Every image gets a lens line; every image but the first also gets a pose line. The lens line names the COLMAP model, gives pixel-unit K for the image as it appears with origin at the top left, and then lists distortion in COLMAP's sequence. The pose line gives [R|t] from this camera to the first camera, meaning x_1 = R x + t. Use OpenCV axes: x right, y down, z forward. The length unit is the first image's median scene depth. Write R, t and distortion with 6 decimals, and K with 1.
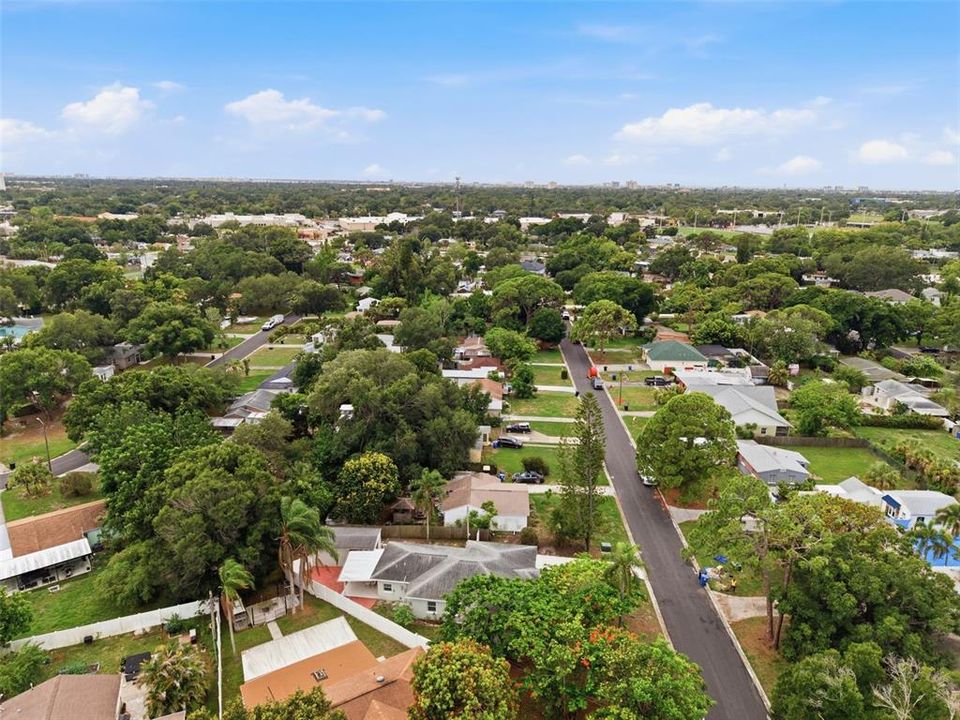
lens RADIAL K [[633.3, 0, 480.0], [0, 633.3, 360.0], [0, 0, 1]] dist [0.028306, -0.025891]
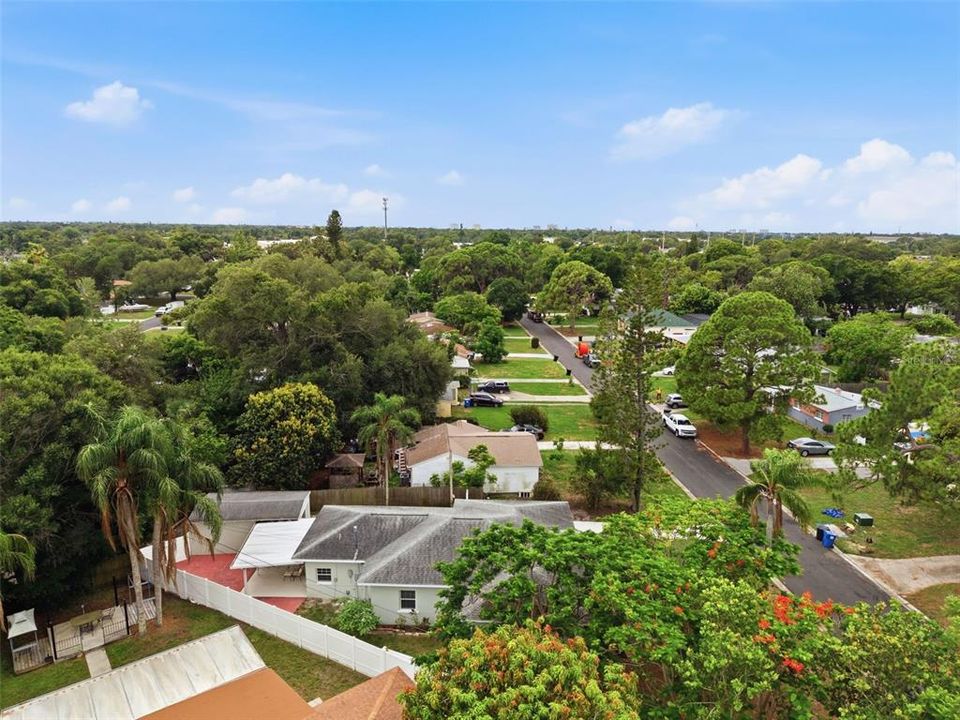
lens RADIAL K [[633.3, 0, 480.0], [0, 633.3, 360.0], [0, 0, 1]] dist [0.028306, -0.025891]
pose [[0.993278, -0.022084, 0.113625, -0.062002], [0.029699, 0.997393, -0.065771, 0.190336], [-0.111876, 0.068704, 0.991344, 0.378107]]
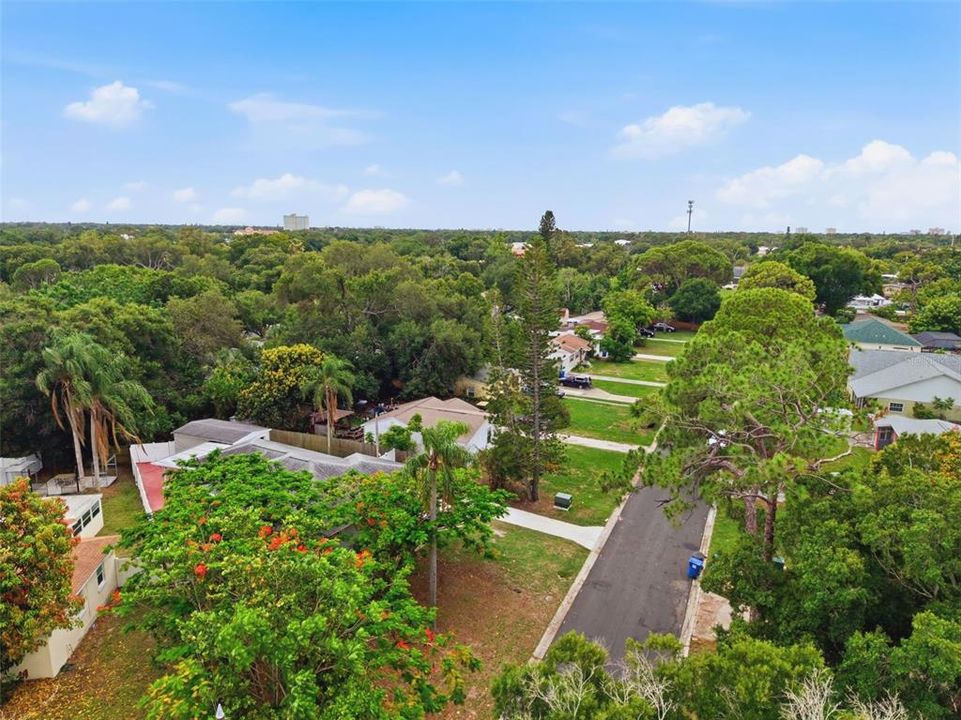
lens RADIAL K [[630.2, 0, 499.5], [0, 630.2, 377.5], [0, 0, 1]] dist [0.061778, -0.088938]
pose [[0.935552, 0.057002, -0.348559, 0.361841], [-0.074597, 0.996518, -0.037254, 0.207716], [0.345222, 0.060854, 0.936546, 0.394979]]
